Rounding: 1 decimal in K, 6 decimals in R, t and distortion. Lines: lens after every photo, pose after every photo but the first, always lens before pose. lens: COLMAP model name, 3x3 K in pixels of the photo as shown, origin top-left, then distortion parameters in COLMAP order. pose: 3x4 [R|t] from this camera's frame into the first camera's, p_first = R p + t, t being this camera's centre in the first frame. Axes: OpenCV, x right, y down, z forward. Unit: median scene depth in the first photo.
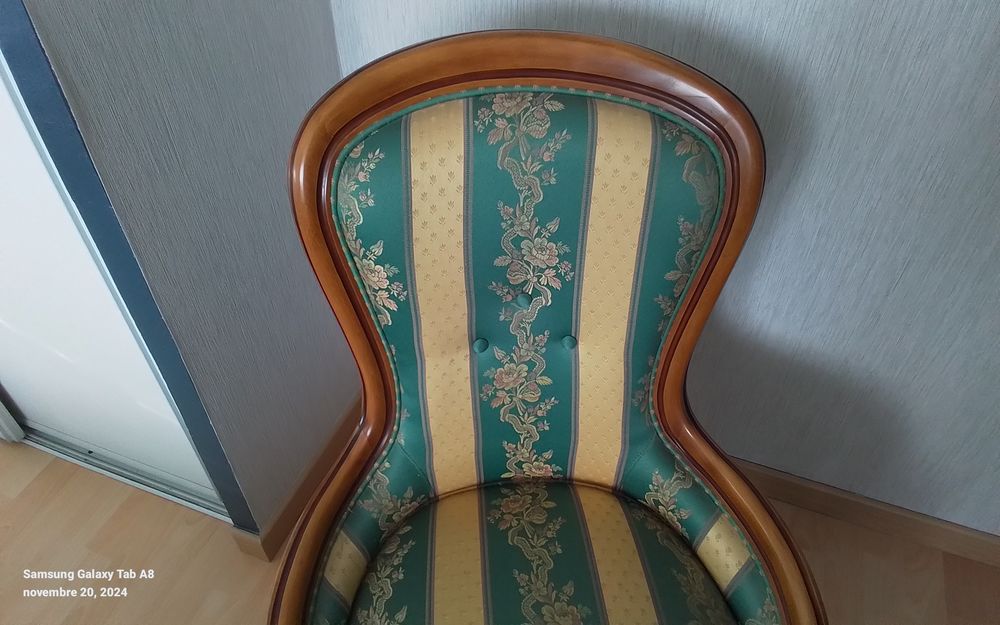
lens RADIAL K [[704.7, 0, 502.7], [0, 704.7, 308.3], [0, 0, 1]] dist [0.089560, -0.104659]
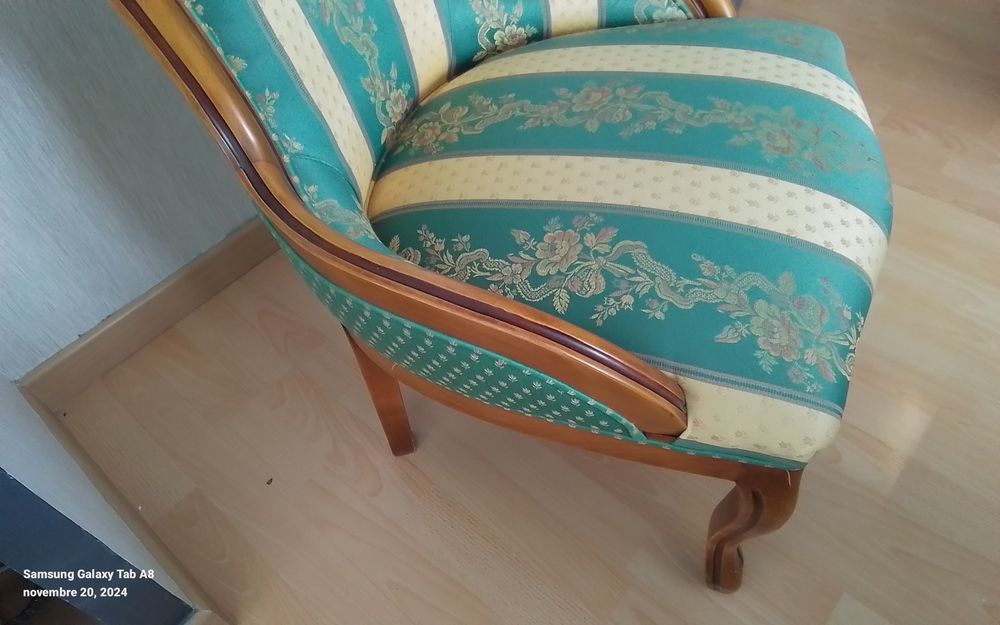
lens RADIAL K [[704.7, 0, 502.7], [0, 704.7, 308.3], [0, 0, 1]] dist [0.089560, -0.104659]
pose [[0.346038, -0.739930, 0.576854, -0.584663], [0.706493, 0.610067, 0.358727, 0.183339], [-0.617353, 0.283410, 0.733862, 0.456923]]
